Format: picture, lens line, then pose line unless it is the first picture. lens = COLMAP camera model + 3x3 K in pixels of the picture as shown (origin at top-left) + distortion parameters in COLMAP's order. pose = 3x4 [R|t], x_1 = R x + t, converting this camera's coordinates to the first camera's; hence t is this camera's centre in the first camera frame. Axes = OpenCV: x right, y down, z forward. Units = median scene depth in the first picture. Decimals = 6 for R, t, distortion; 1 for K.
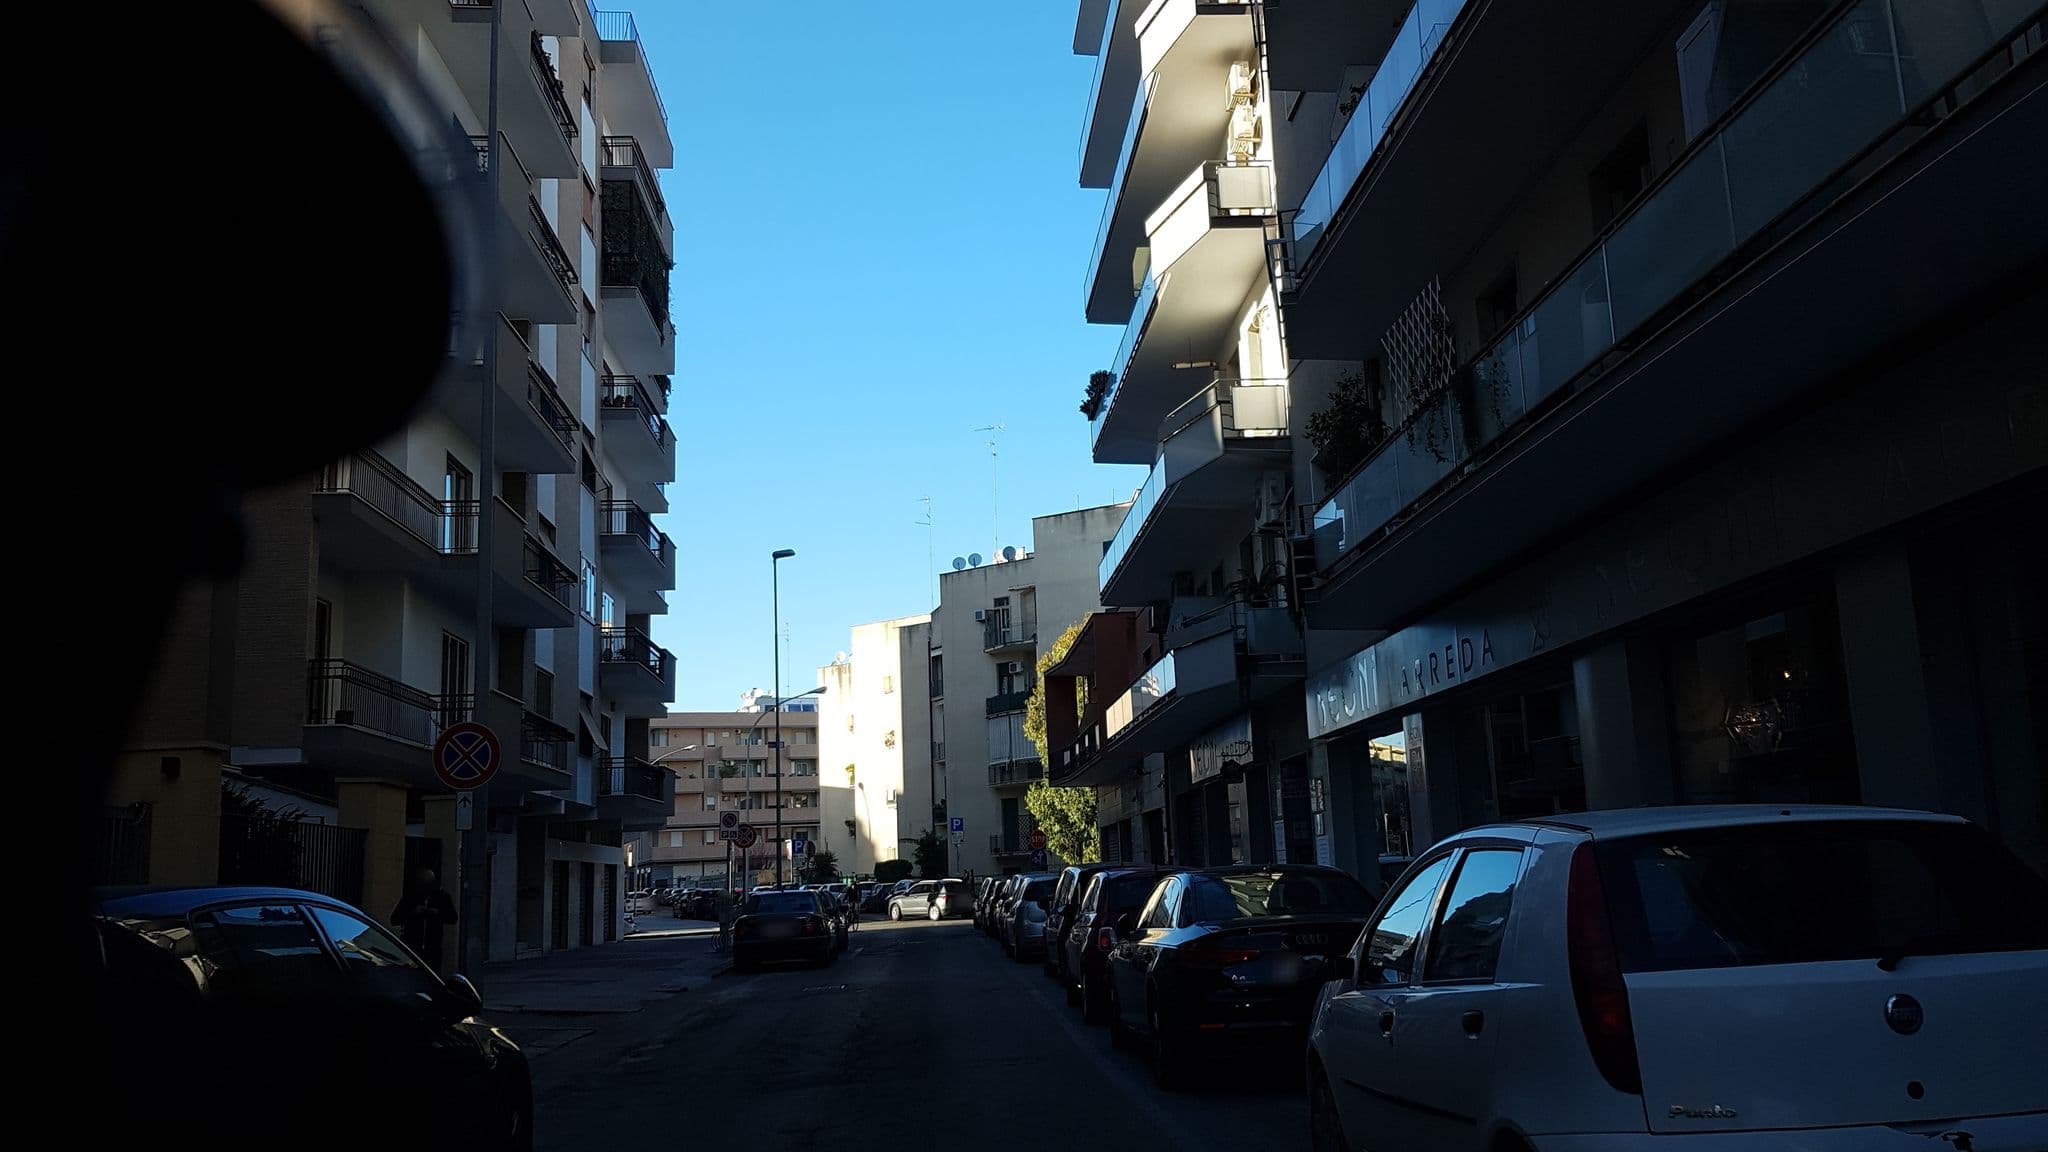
lens RADIAL K [[1568.2, 0, 1024.0], [0, 1568.2, 576.0], [0, 0, 1]] dist [-0.000440, 0.000108]
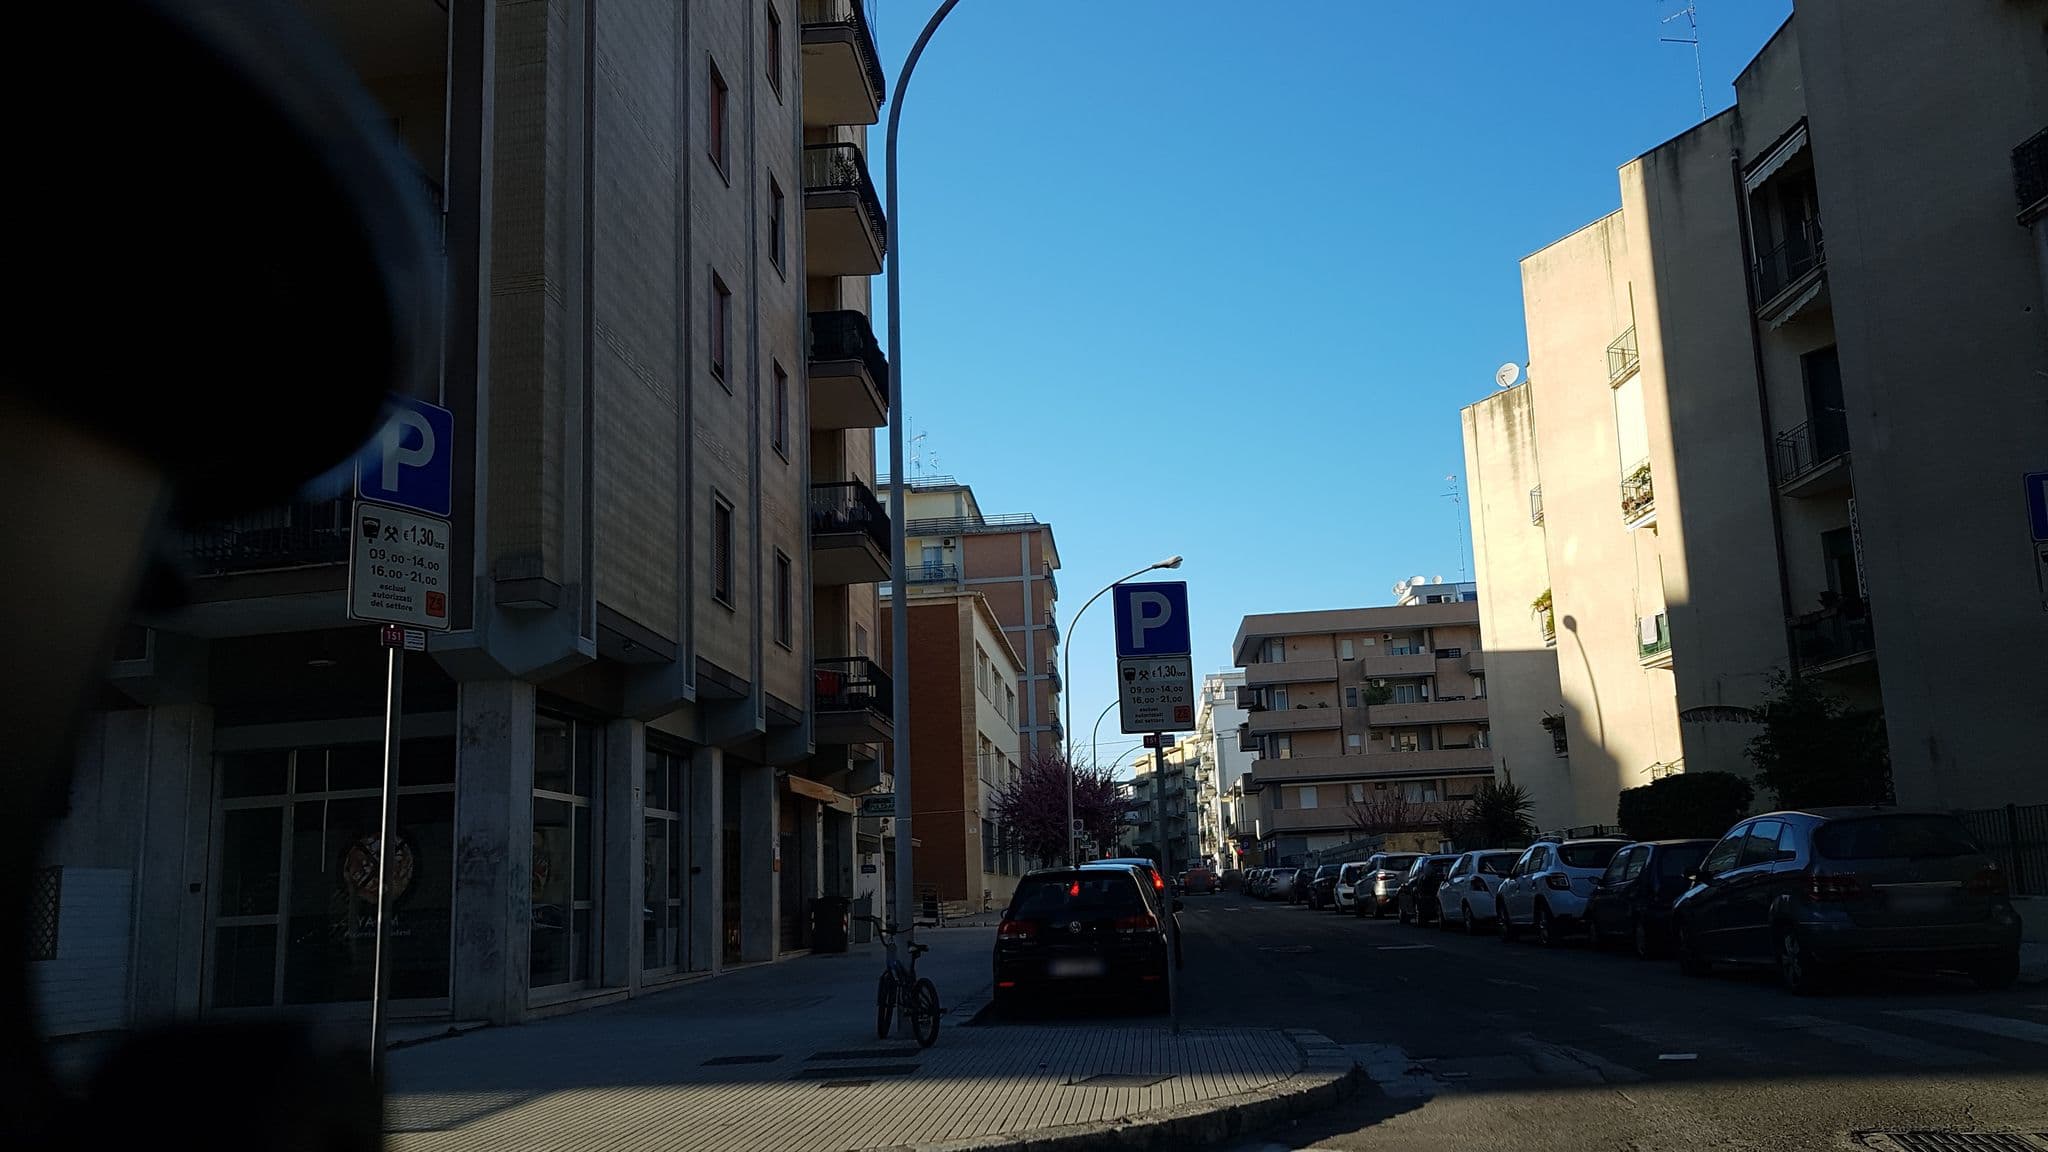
lens RADIAL K [[1595.1, 0, 1024.0], [0, 1595.1, 576.0], [0, 0, 1]] dist [0.103094, 0.000398]
pose [[0.901746, -0.076901, -0.425370, -0.030052], [0.082133, 0.996603, -0.006056, 0.066299], [0.424391, -0.029476, 0.904999, 0.322645]]
